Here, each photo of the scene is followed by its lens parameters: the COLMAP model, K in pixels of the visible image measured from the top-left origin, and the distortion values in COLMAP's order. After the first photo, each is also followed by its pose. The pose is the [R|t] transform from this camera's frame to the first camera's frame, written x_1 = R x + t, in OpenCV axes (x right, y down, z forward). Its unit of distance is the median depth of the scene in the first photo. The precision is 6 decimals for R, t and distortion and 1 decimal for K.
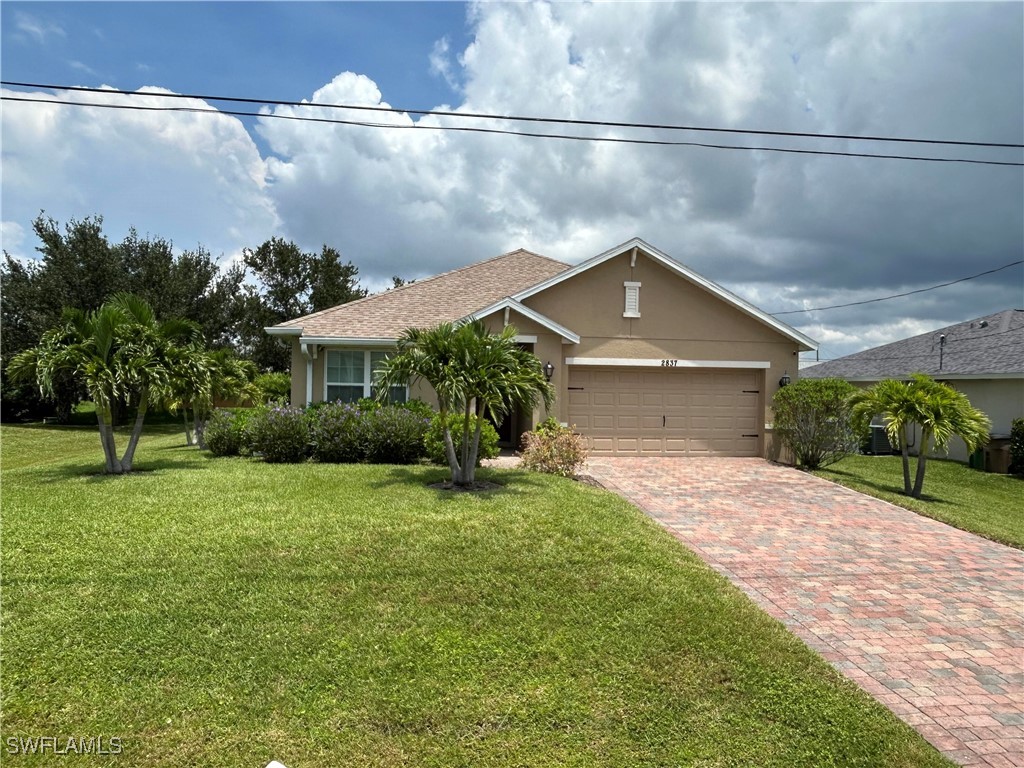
lens RADIAL K [[740.7, 0, 512.1], [0, 740.7, 381.4], [0, 0, 1]] dist [-0.059437, -0.002039]
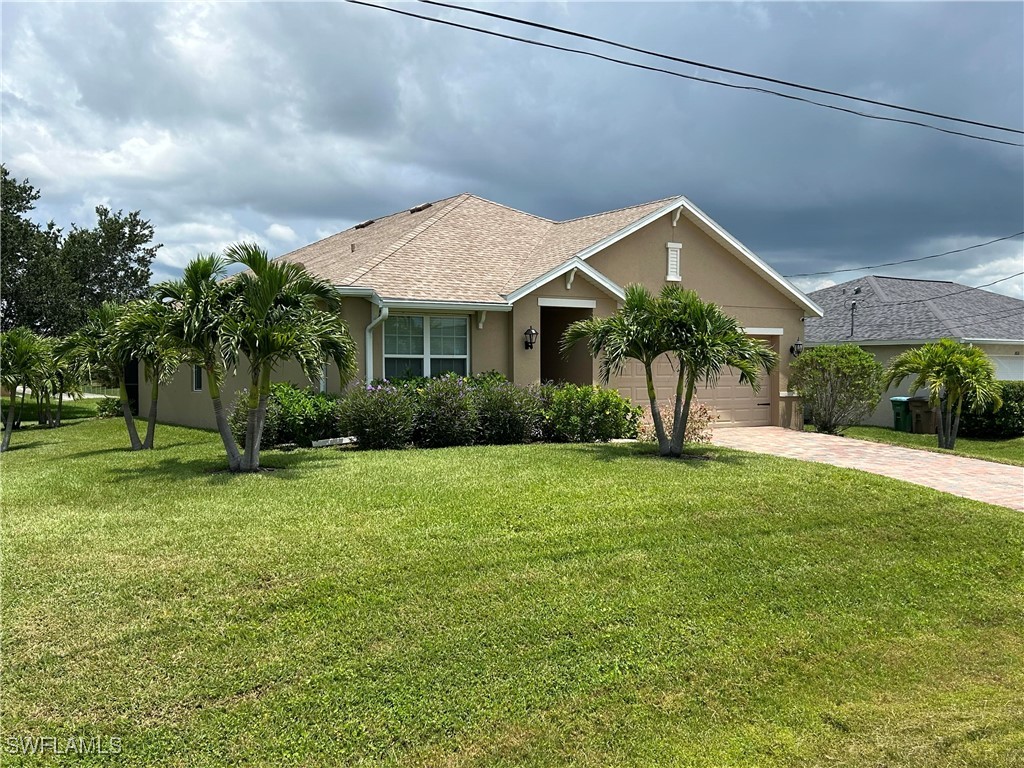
lens RADIAL K [[1004.0, 0, 511.5], [0, 1004.0, 382.5], [0, 0, 1]] dist [0.017006, 0.000000]
pose [[0.901427, -0.024785, 0.432221, -0.575805], [0.012712, 0.999445, 0.030798, -0.000031], [-0.432744, -0.022268, 0.901242, -0.059600]]
